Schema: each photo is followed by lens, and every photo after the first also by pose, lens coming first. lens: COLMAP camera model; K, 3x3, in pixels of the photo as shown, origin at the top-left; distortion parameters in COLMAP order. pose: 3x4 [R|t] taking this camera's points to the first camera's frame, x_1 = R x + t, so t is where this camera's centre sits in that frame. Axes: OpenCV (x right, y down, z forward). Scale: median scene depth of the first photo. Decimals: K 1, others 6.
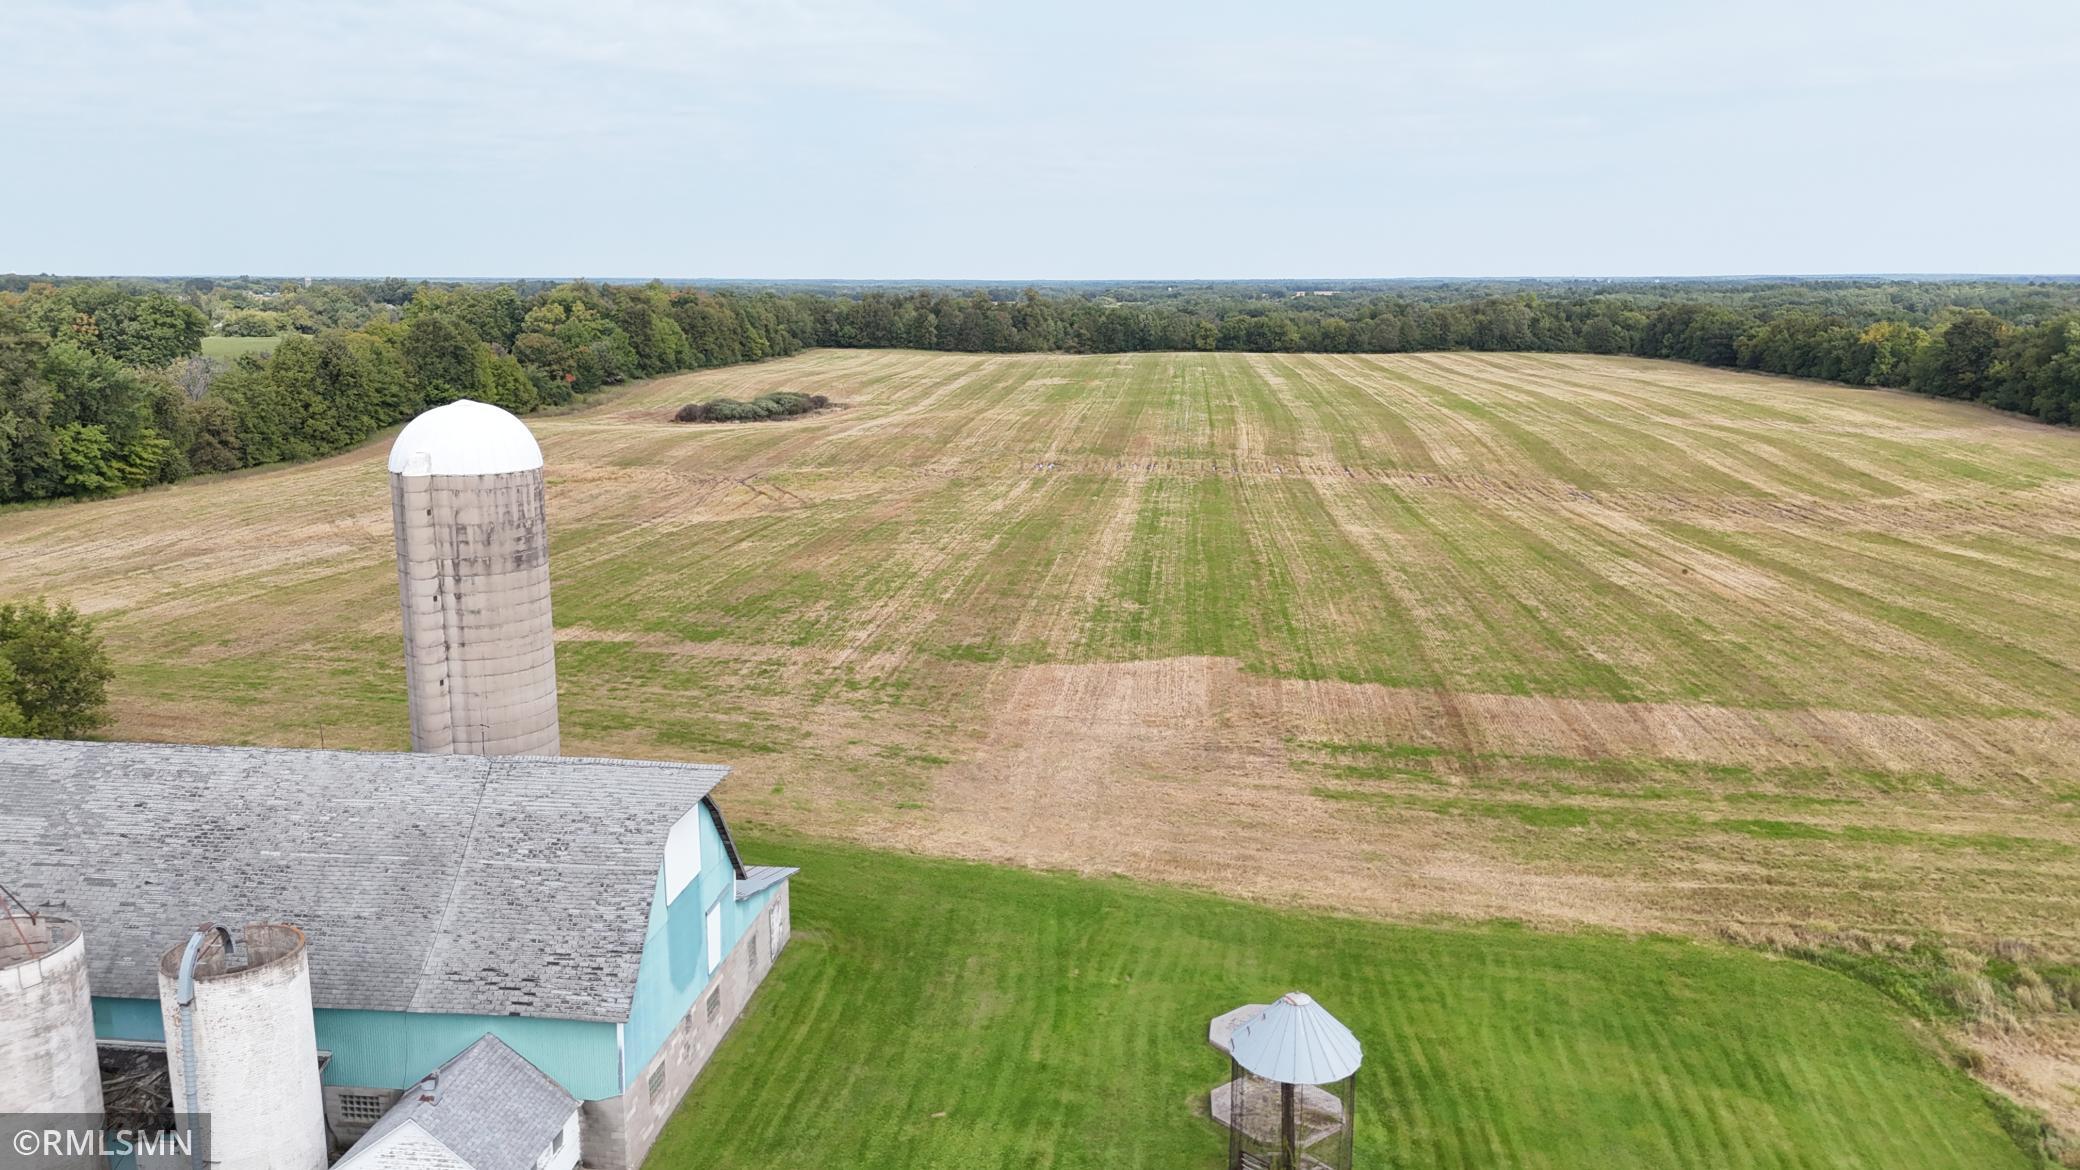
lens RADIAL K [[1511.9, 0, 1045.7], [0, 1511.9, 586.0], [0, 0, 1]] dist [0.065835, -0.055933]
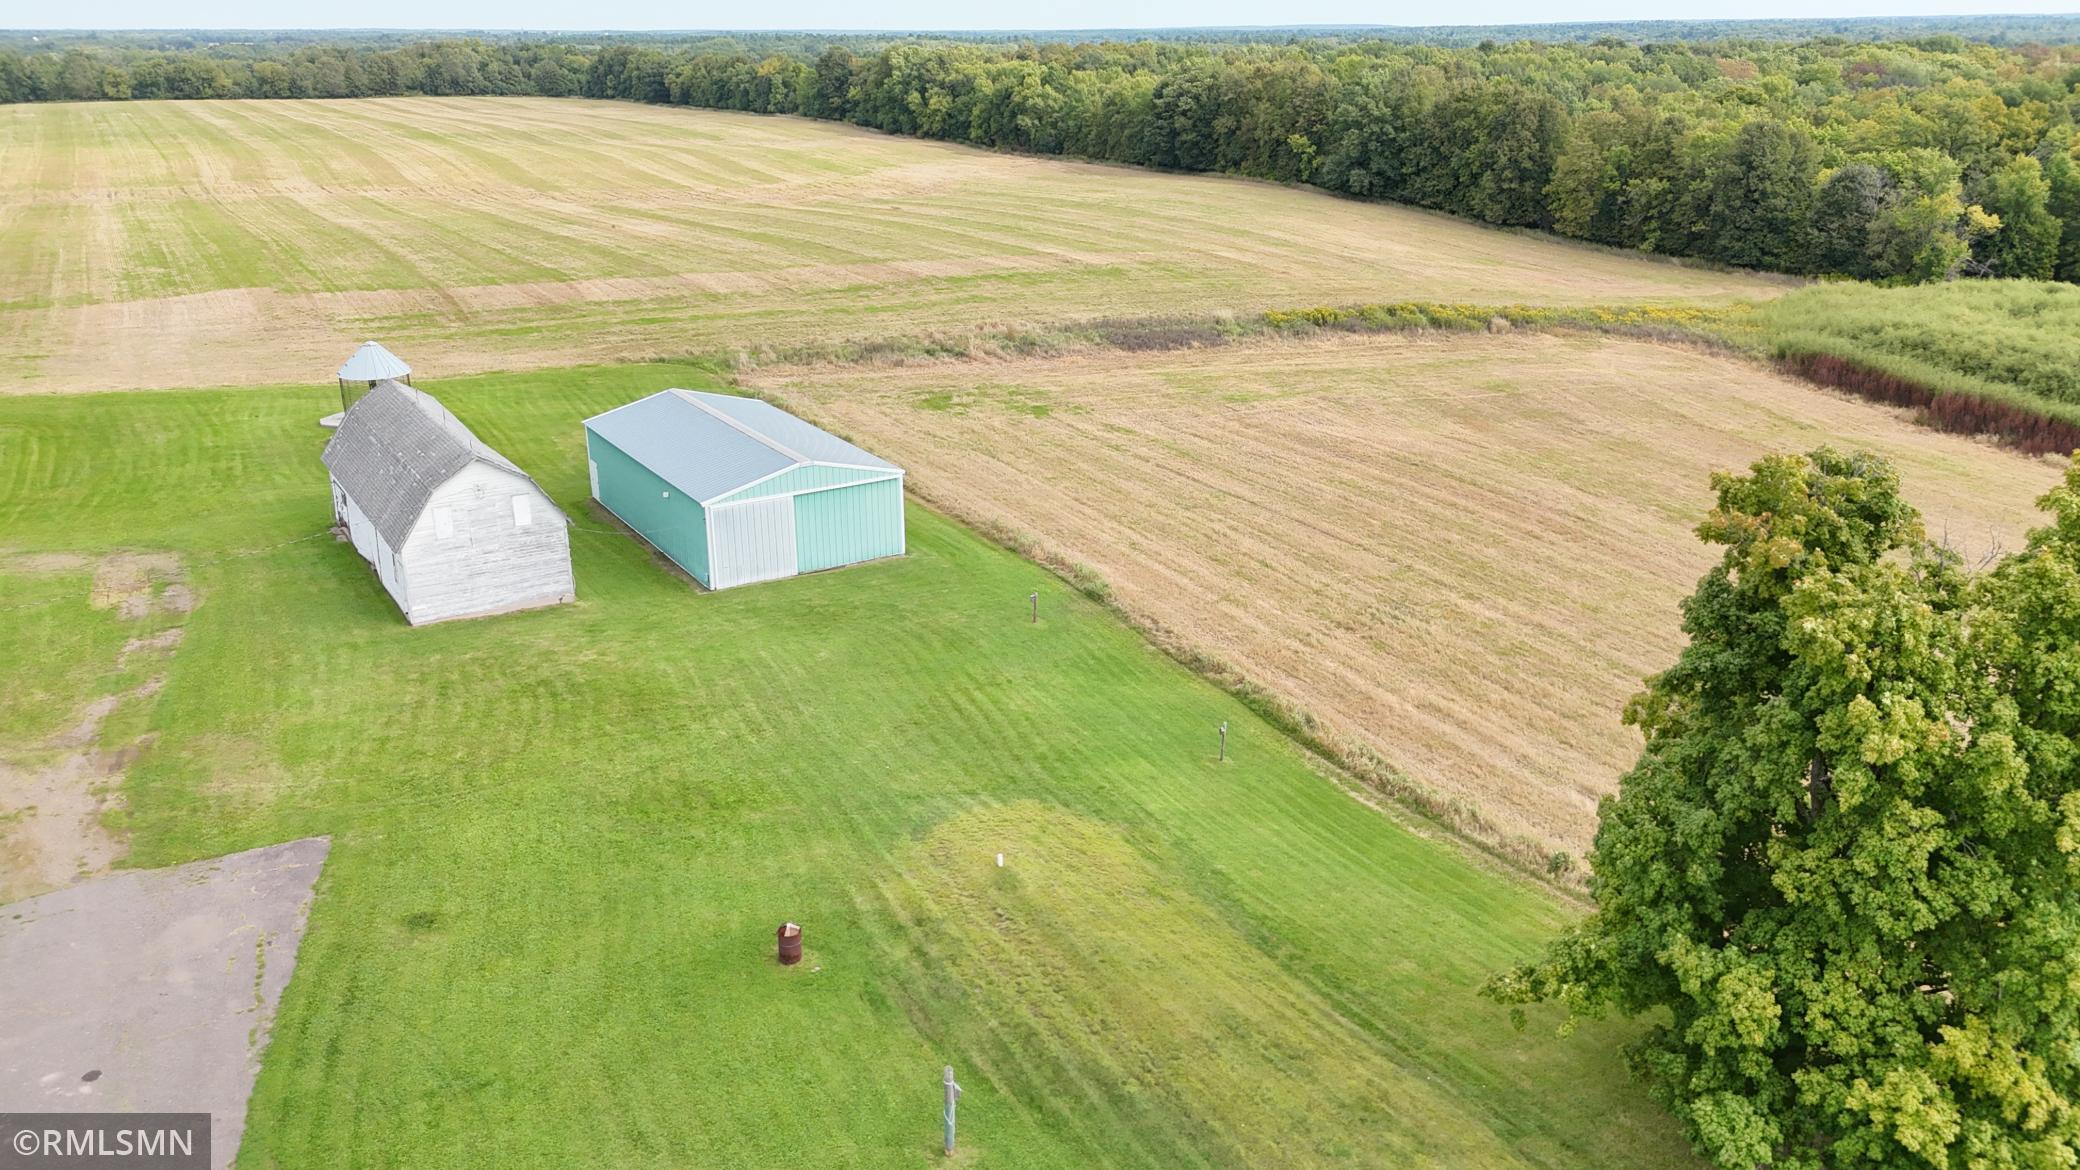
lens RADIAL K [[1511.9, 0, 1045.7], [0, 1511.9, 586.0], [0, 0, 1]] dist [0.065835, -0.055933]
pose [[0.803840, -0.208860, 0.556972, -0.035889], [0.124282, 0.974636, 0.186113, 0.039194], [-0.581717, -0.080384, 0.809410, -0.134399]]
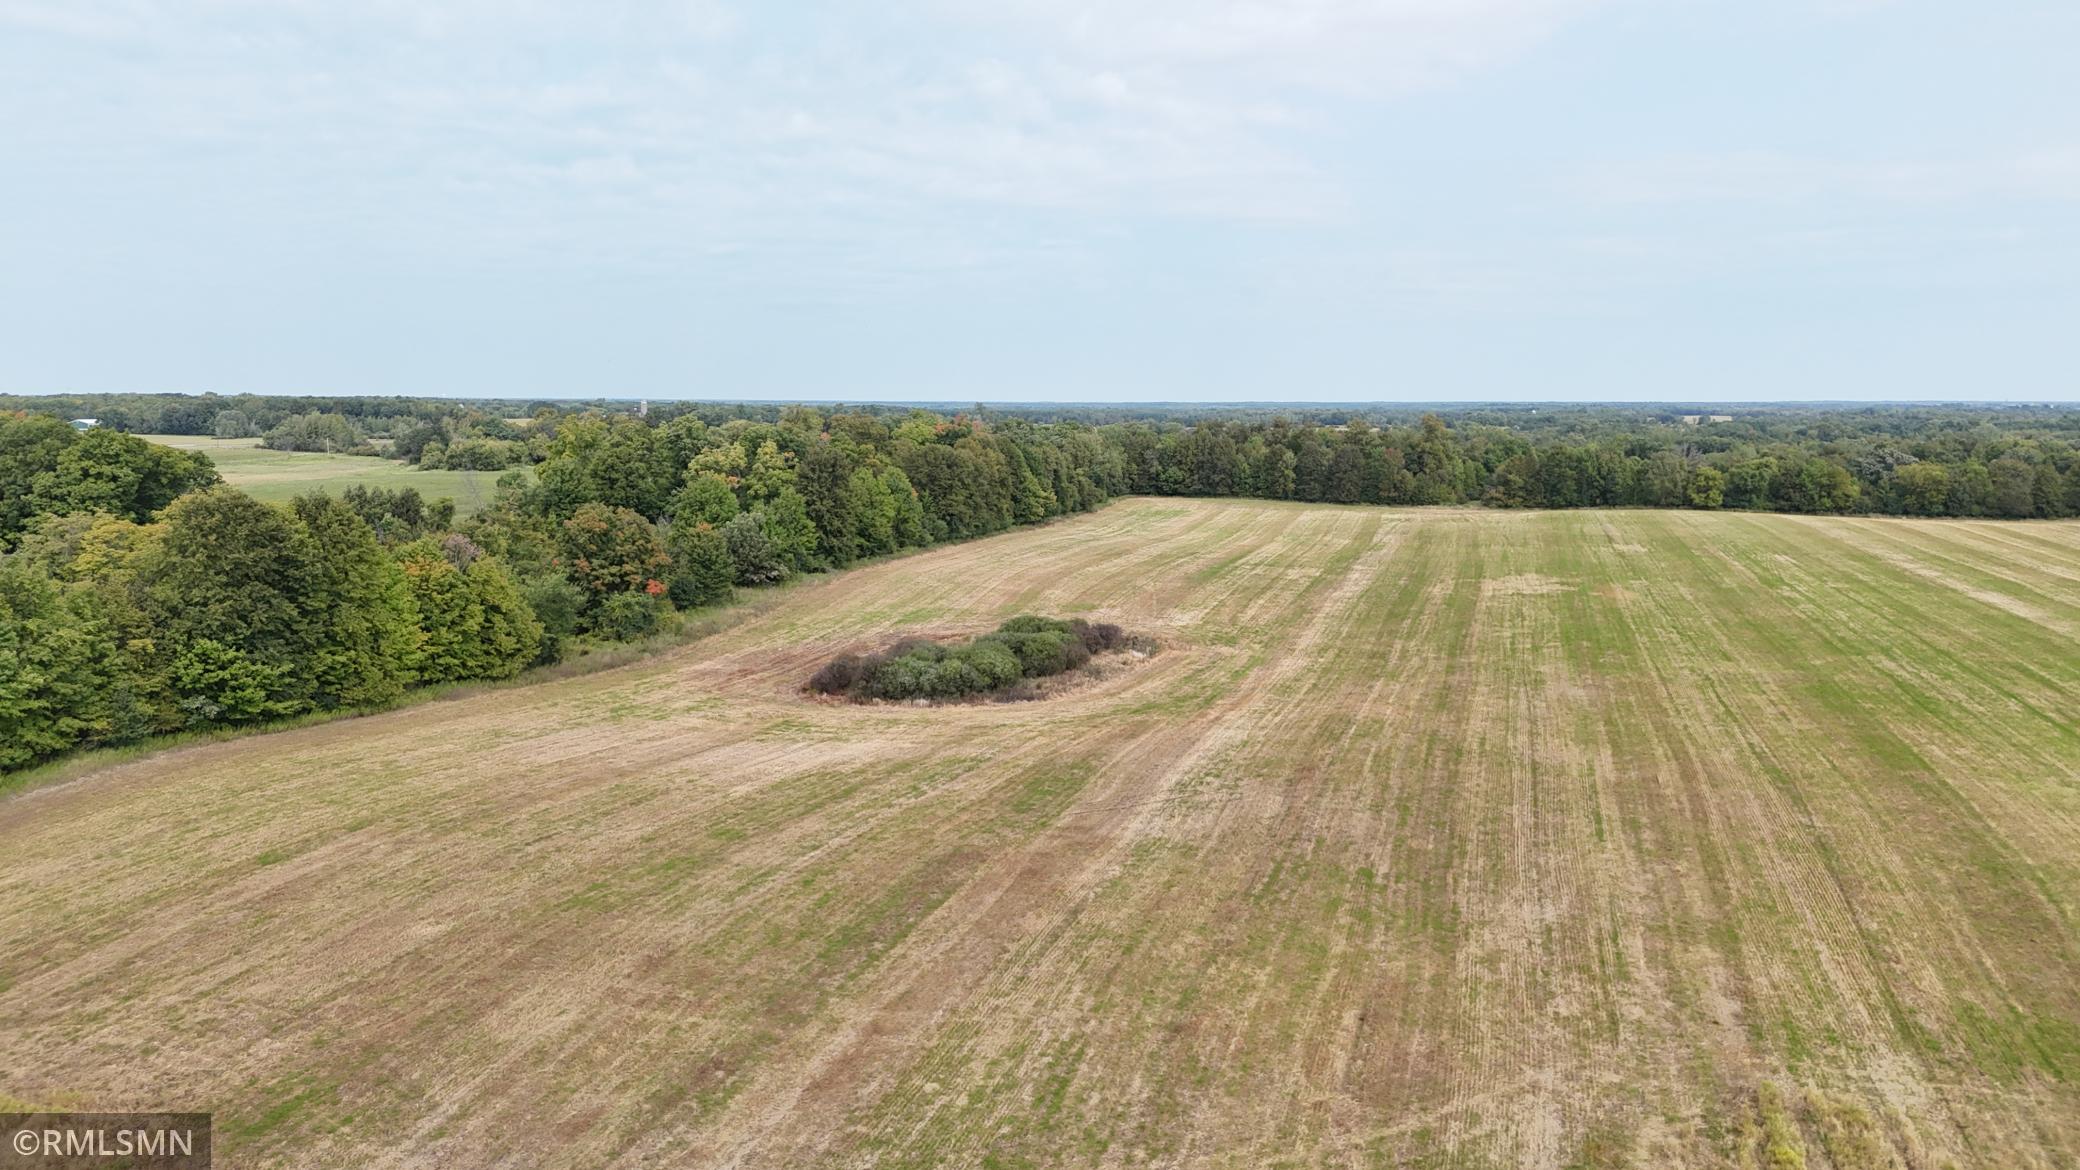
lens RADIAL K [[1555.2, 0, 1050.0], [0, 1555.2, 589.2], [0, 0, 1]] dist [0.087447, -0.082256]
pose [[0.977746, 0.028585, -0.207837, -0.052135], [-0.044951, 0.996211, -0.074453, -0.091038], [0.204921, 0.082139, 0.975326, 0.437550]]
